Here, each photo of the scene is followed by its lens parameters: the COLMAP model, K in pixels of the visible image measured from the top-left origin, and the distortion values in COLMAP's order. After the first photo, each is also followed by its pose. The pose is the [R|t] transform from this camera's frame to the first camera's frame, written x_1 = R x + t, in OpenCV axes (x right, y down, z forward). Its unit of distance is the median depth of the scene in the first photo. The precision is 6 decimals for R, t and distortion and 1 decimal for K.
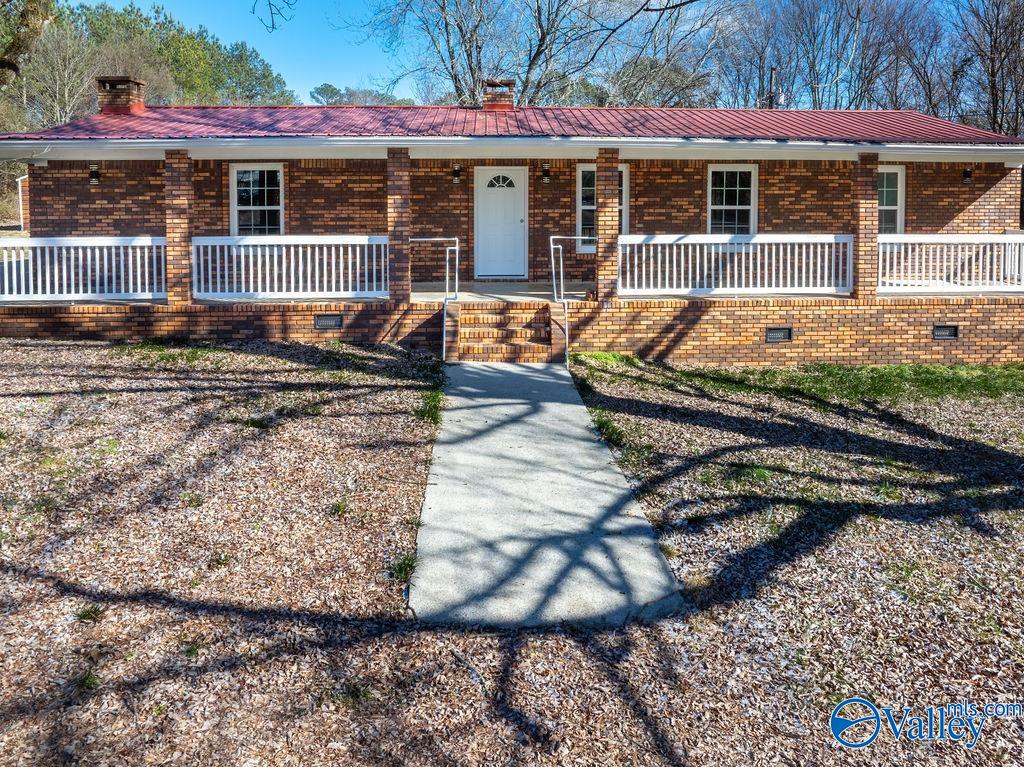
lens RADIAL K [[710.7, 0, 512.0], [0, 710.7, 383.5], [0, 0, 1]] dist [-0.030938, -0.006419]
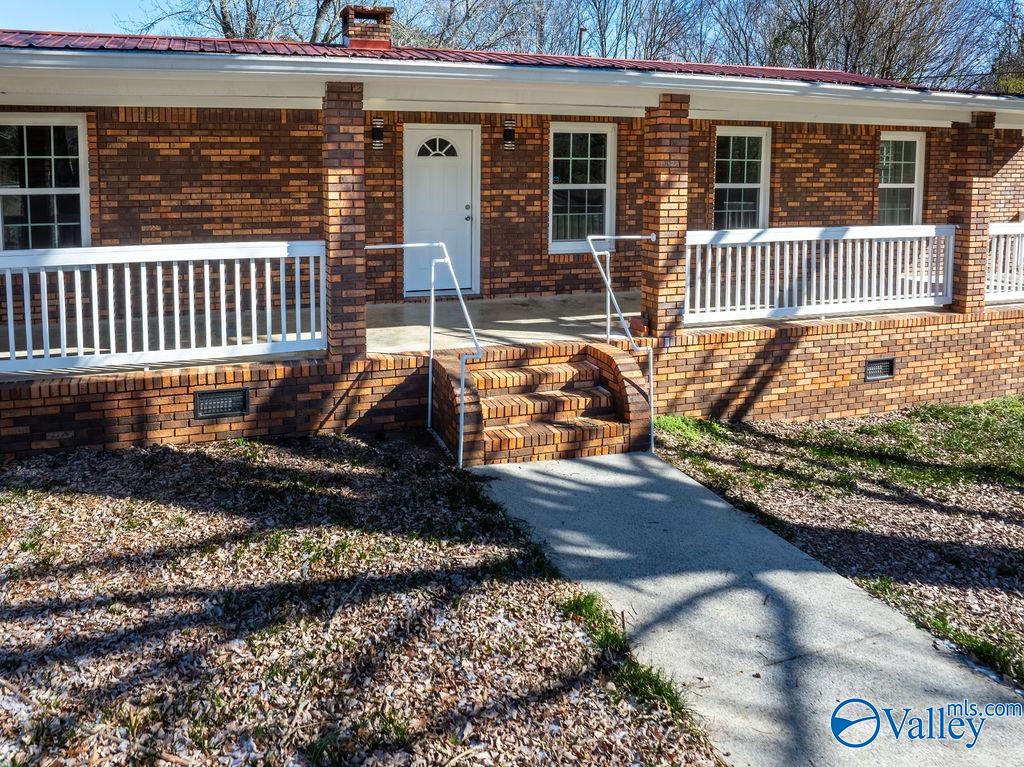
lens RADIAL K [[823.0, 0, 512.0], [0, 823.0, 383.5], [0, 0, 1]] dist [-0.049306, 0.004595]
pose [[0.969446, -0.059534, 0.237970, -0.173933], [0.060153, 0.998178, 0.004668, -0.083084], [-0.237814, 0.009789, 0.971261, 0.312036]]
